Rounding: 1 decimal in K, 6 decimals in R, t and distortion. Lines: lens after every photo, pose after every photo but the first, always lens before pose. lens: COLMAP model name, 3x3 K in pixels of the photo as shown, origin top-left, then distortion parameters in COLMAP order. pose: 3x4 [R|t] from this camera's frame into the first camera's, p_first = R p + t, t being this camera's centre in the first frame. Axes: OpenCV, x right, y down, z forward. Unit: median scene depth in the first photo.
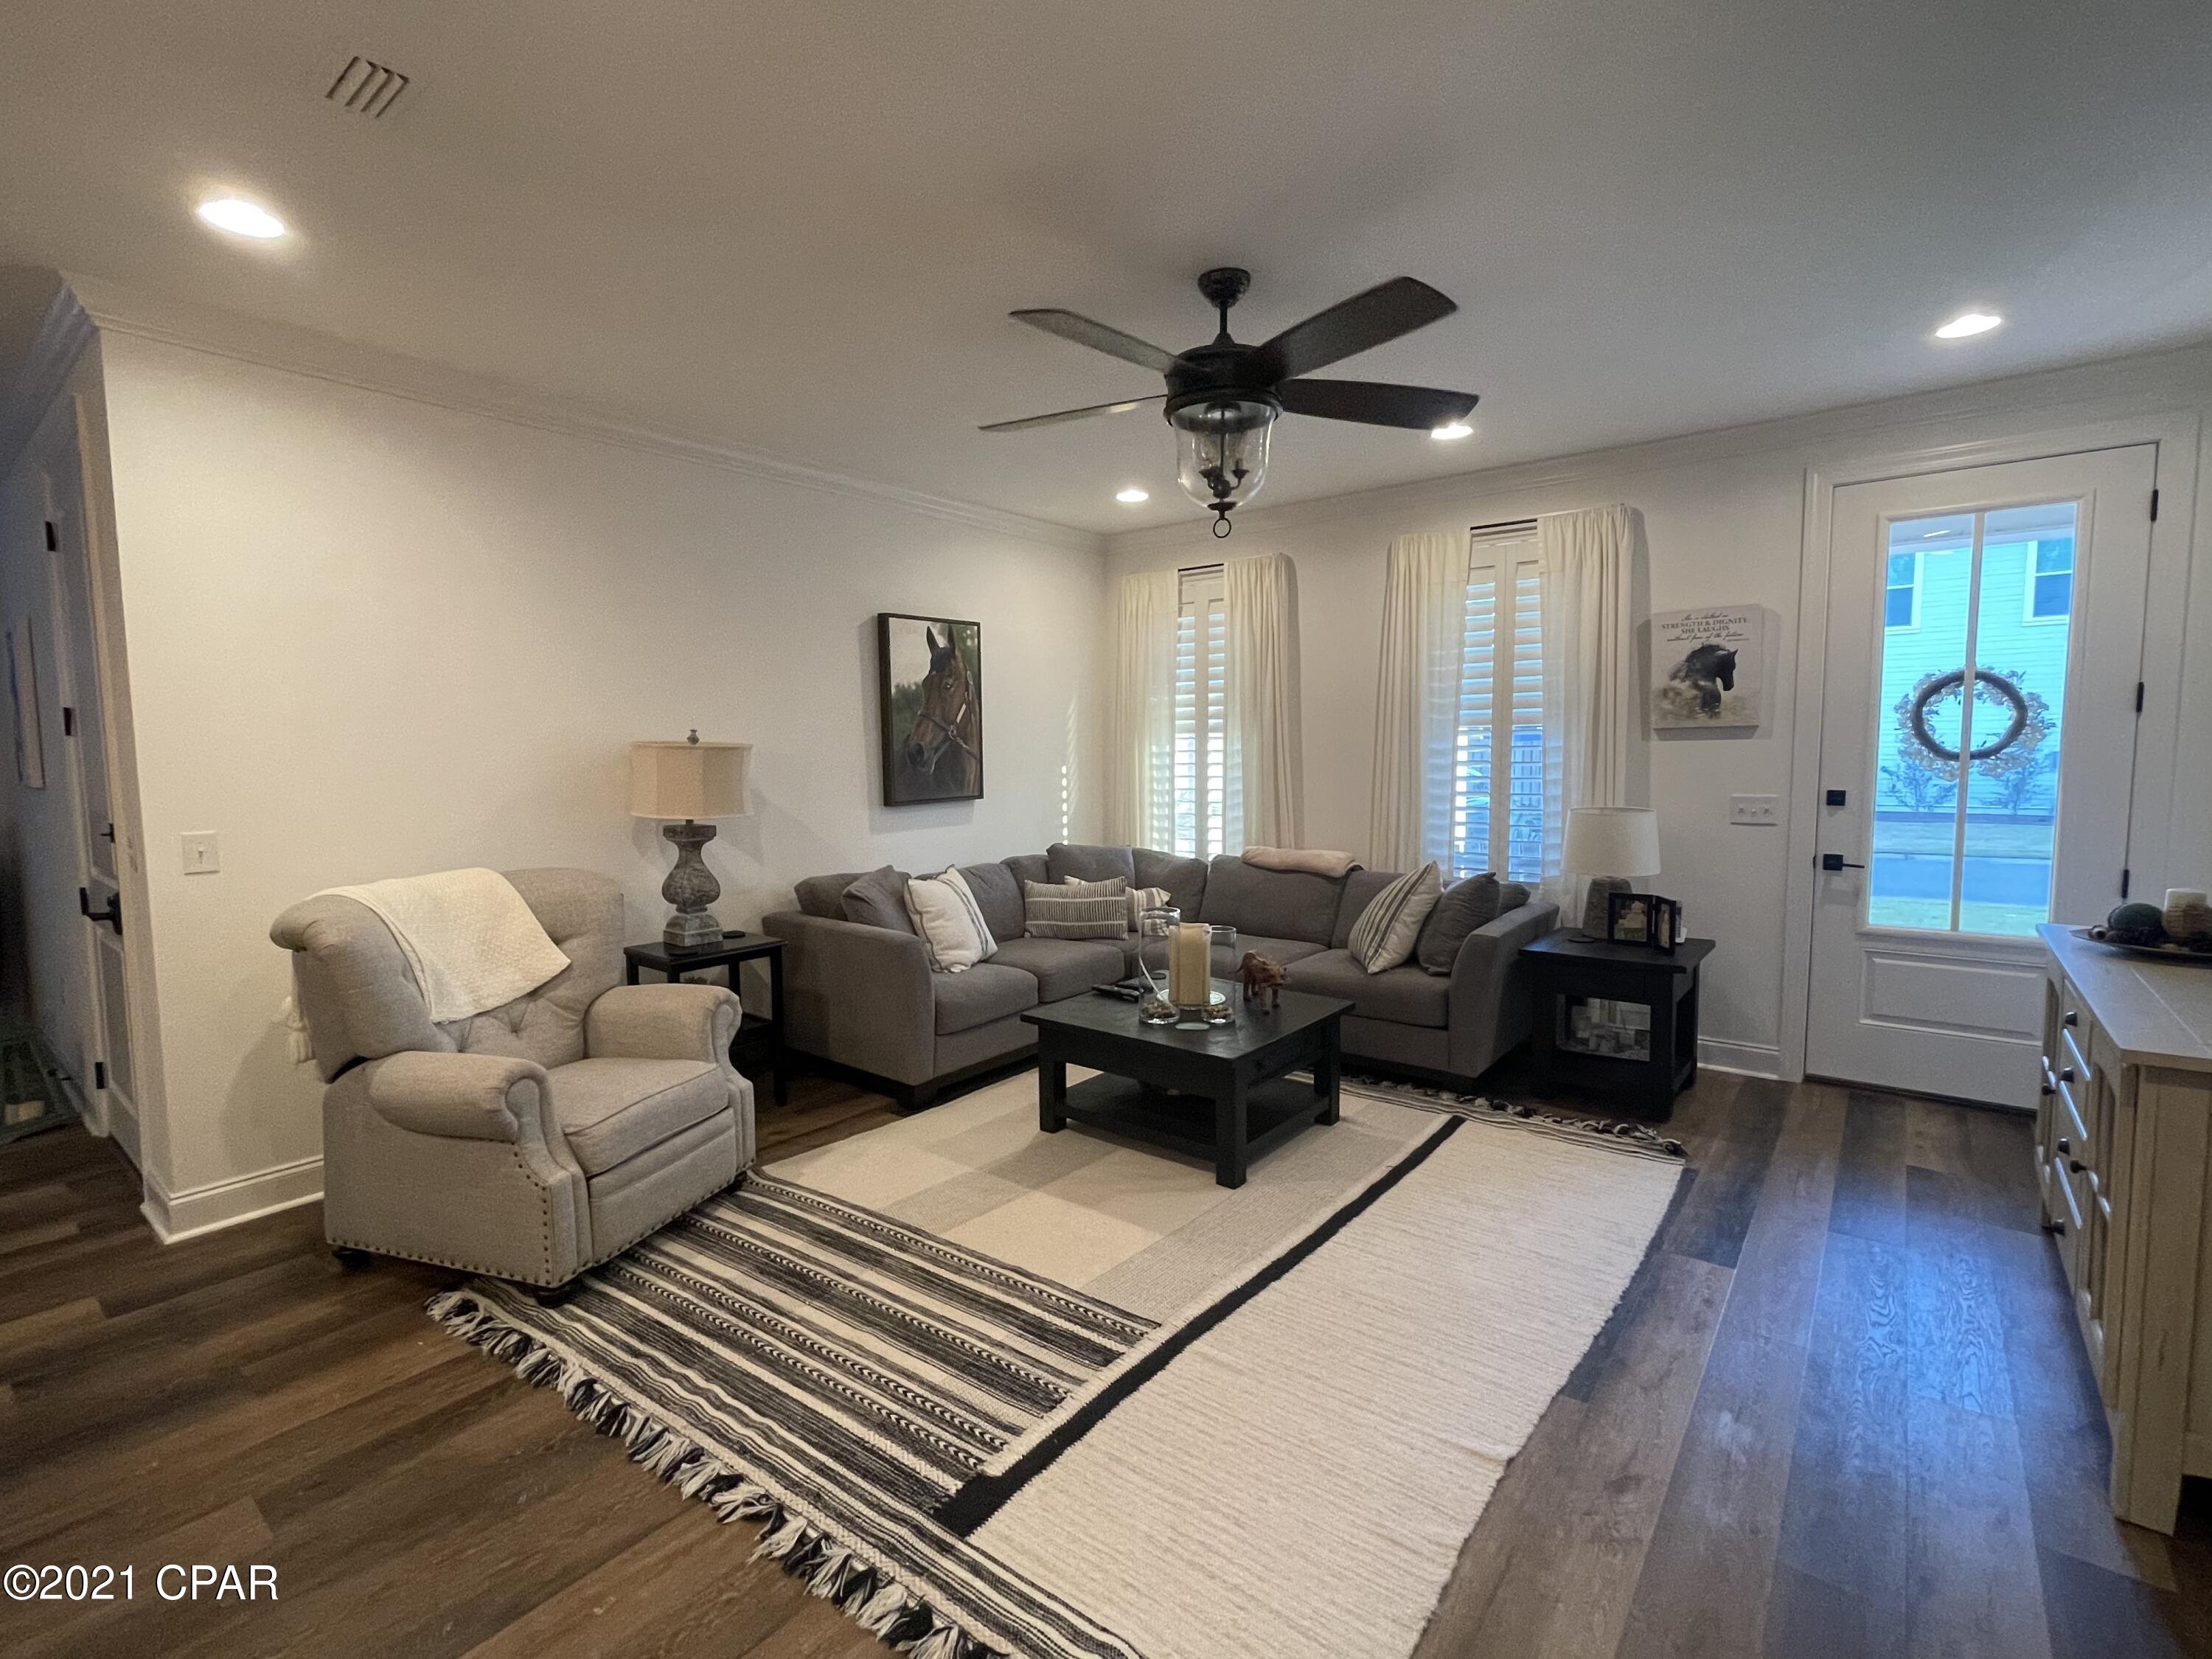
lens RADIAL K [[1021.9, 0, 1100.8], [0, 1021.9, 829.8], [0, 0, 1]] dist [0.001361, -0.000241]
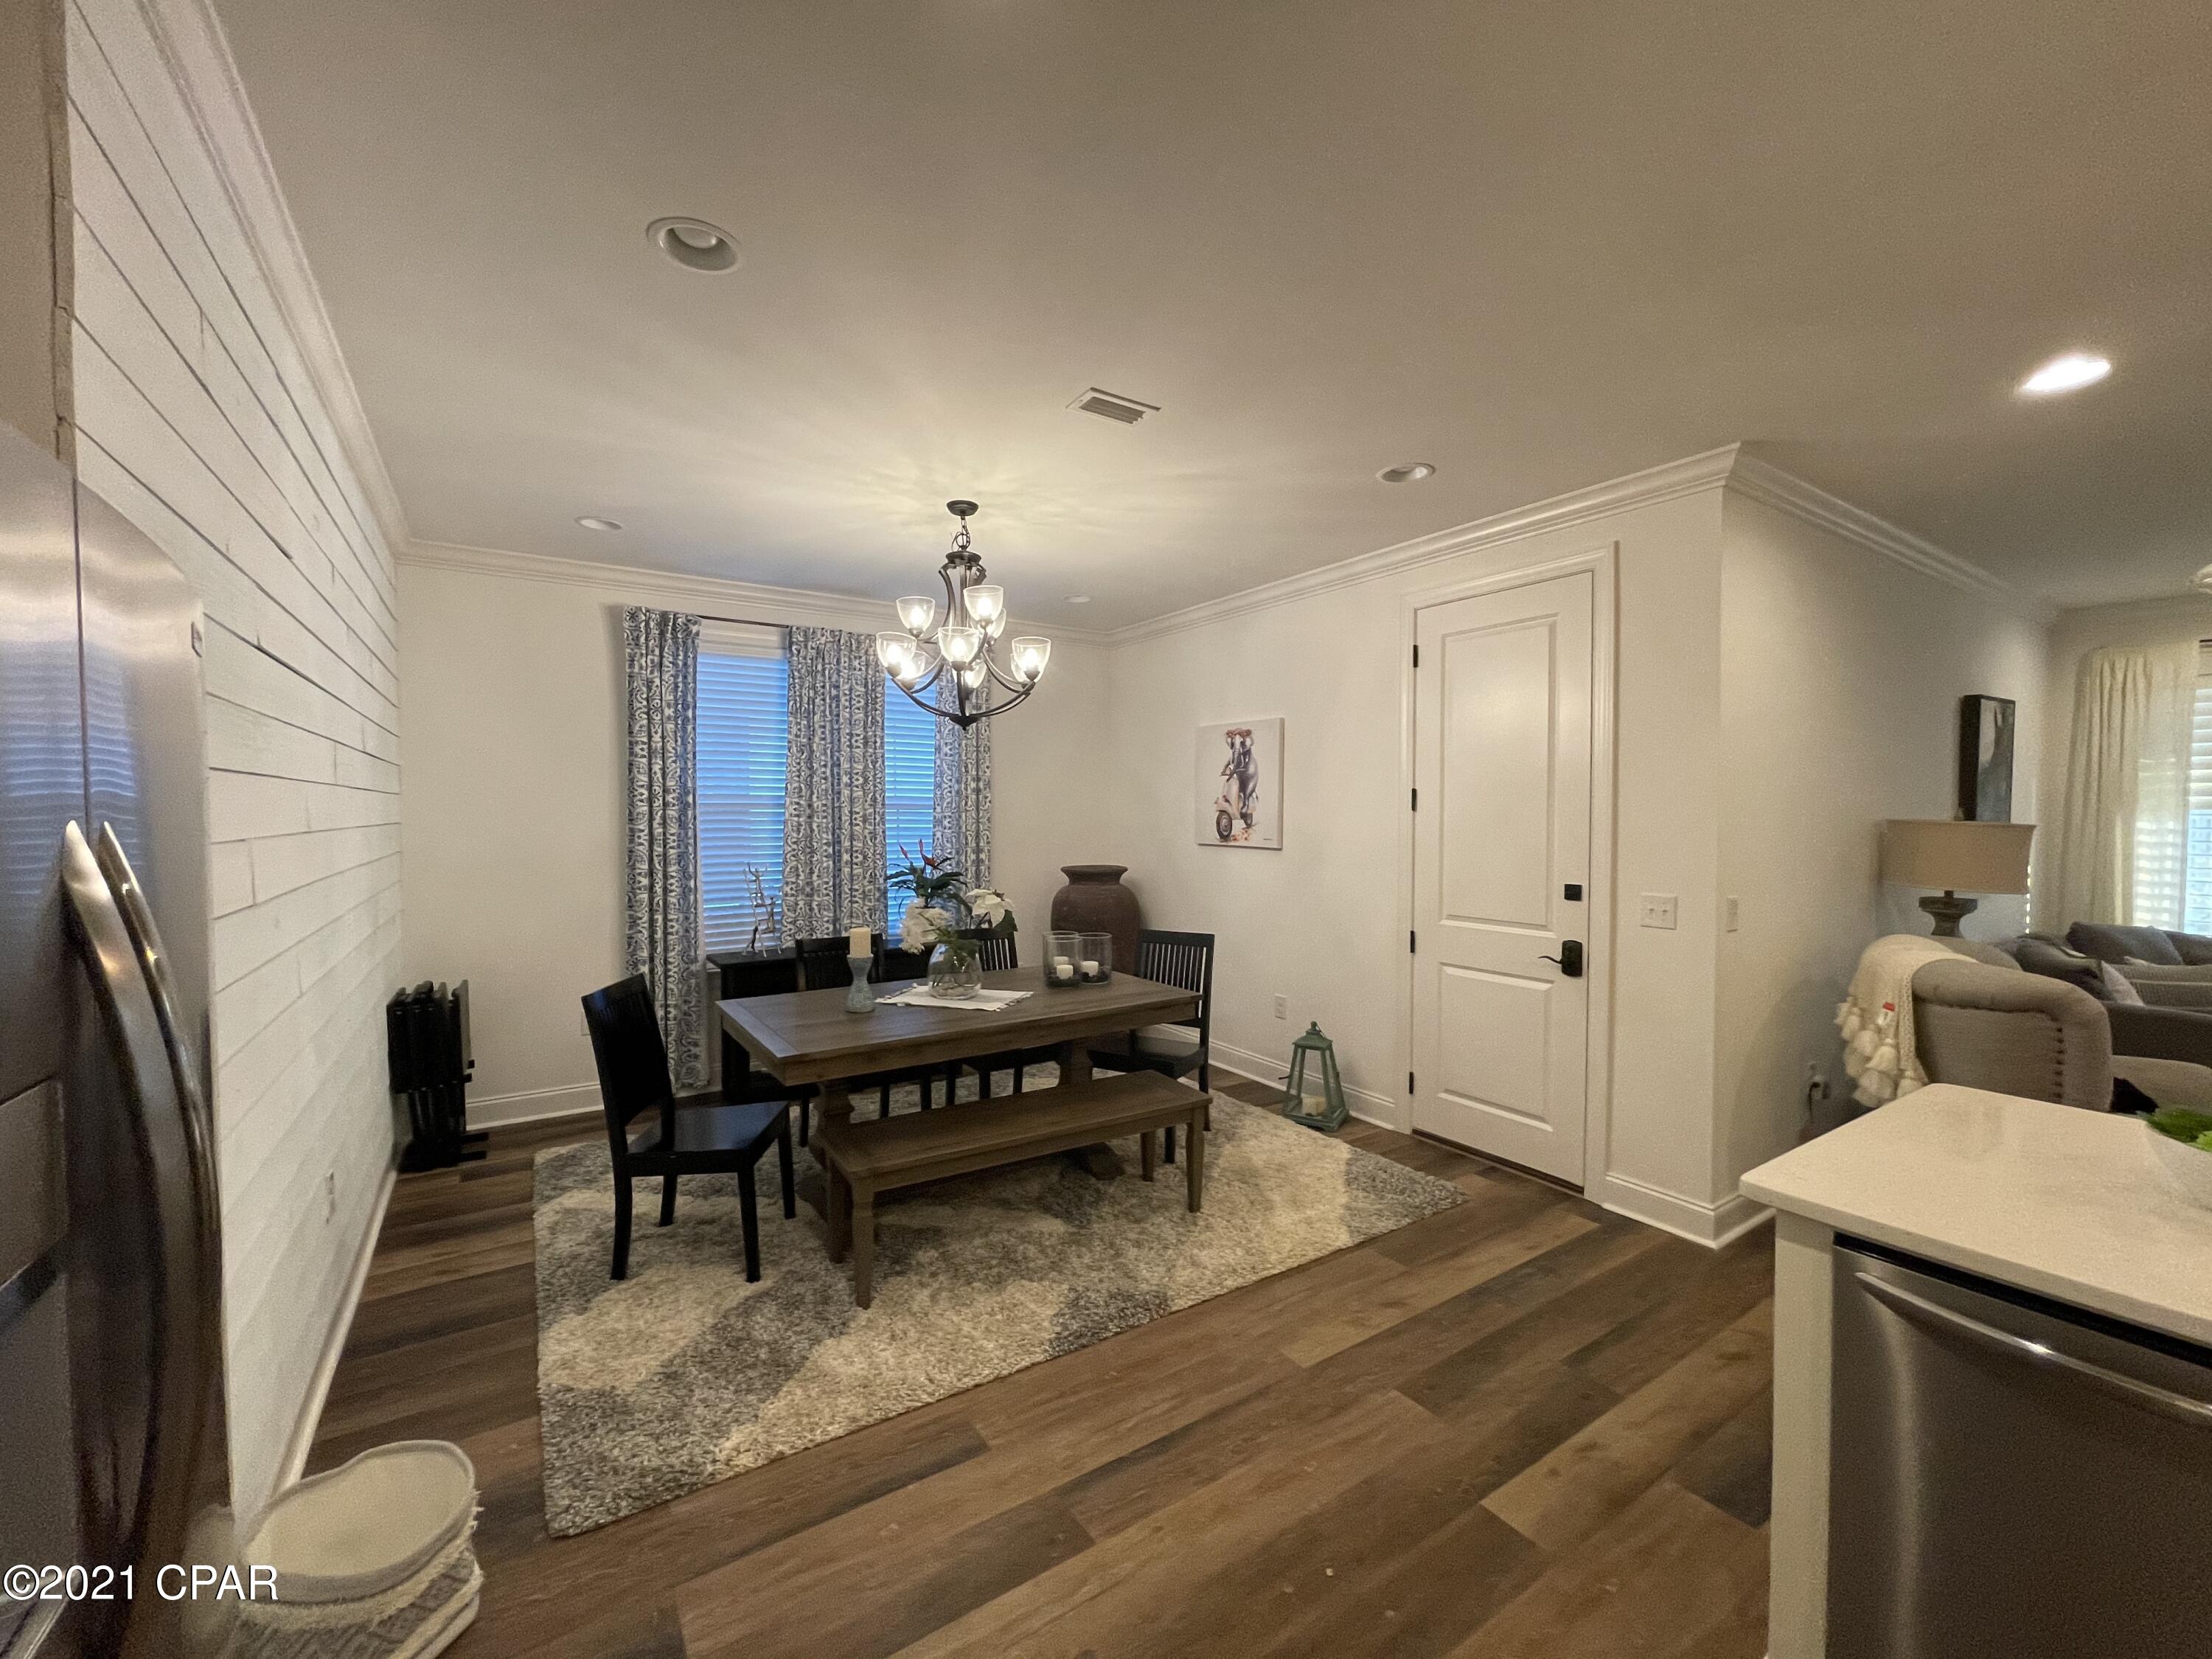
lens RADIAL K [[895.8, 0, 1096.9], [0, 895.8, 832.2], [0, 0, 1]] dist [0.001454, -0.000347]
pose [[0.947492, 0.018144, -0.319264, -1.011064], [-0.034449, 0.998370, -0.045495, 0.000635], [0.317918, 0.054104, 0.946573, -0.176521]]
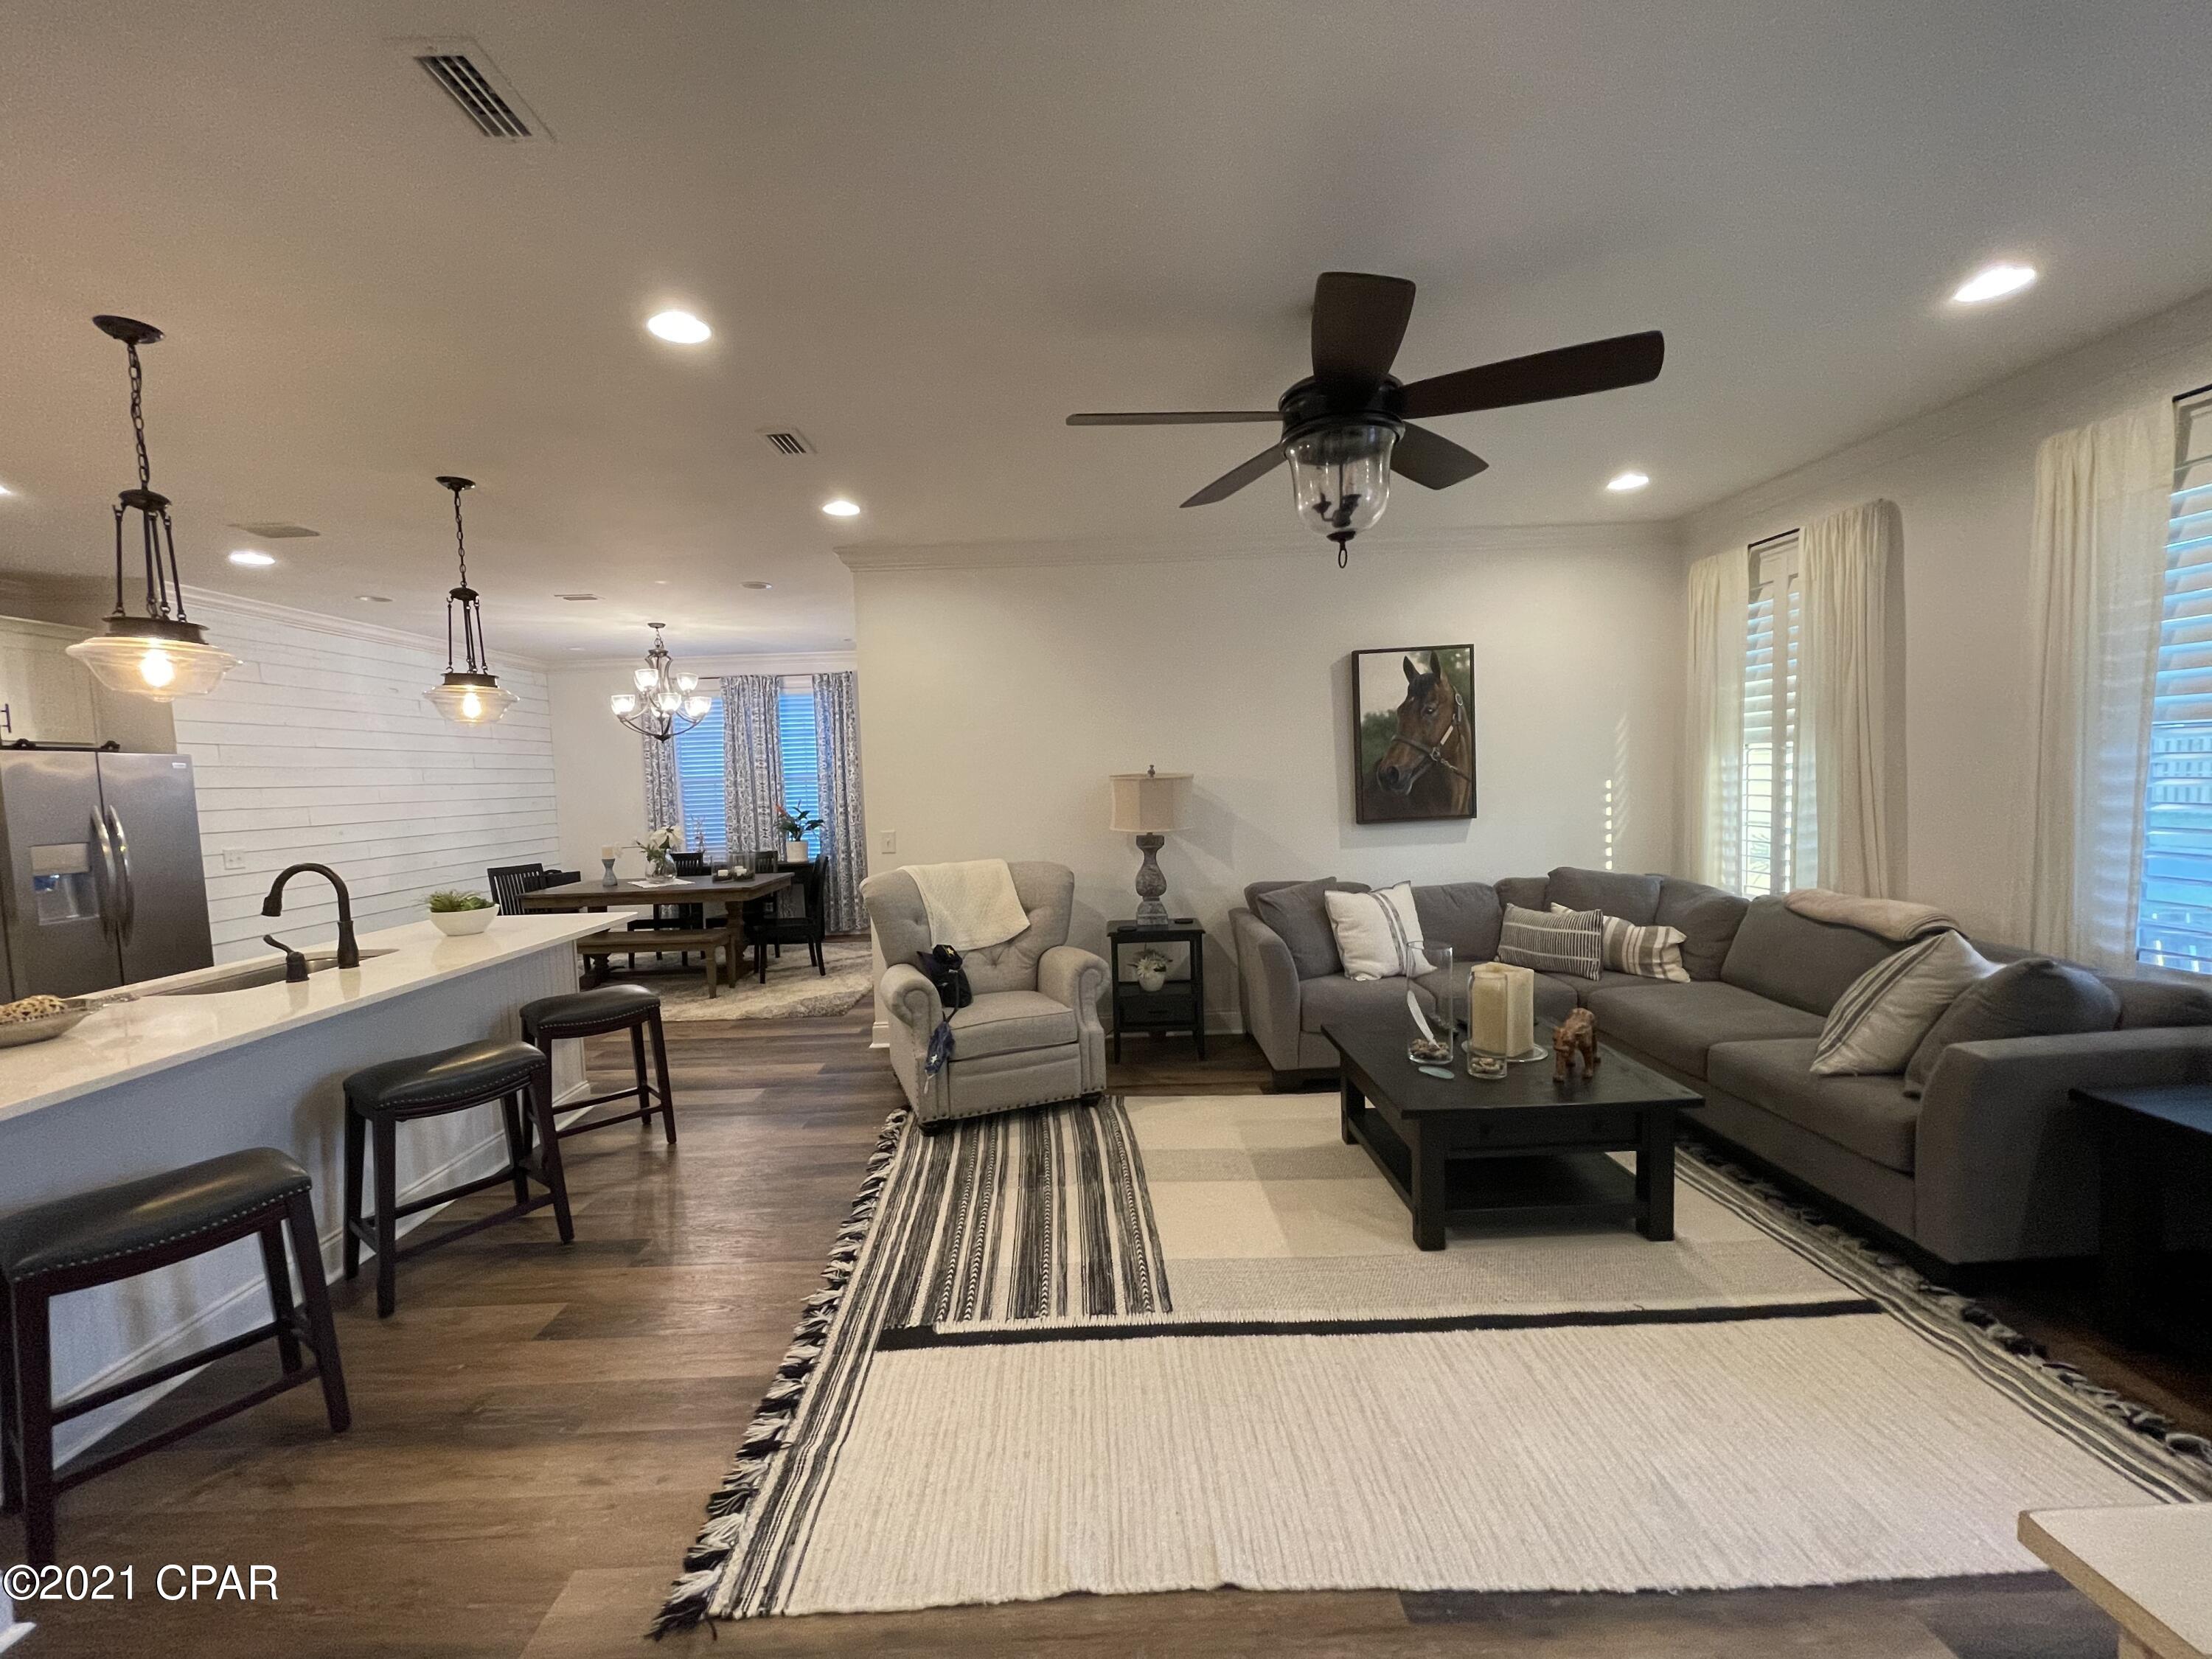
lens RADIAL K [[895.8, 0, 1096.9], [0, 895.8, 832.2], [0, 0, 1]] dist [0.001454, -0.000347]
pose [[0.631720, 0.038130, -0.774258, 0.496166], [-0.031764, 0.999224, 0.023292, -0.036510], [0.774546, 0.009879, 0.632441, 0.215233]]
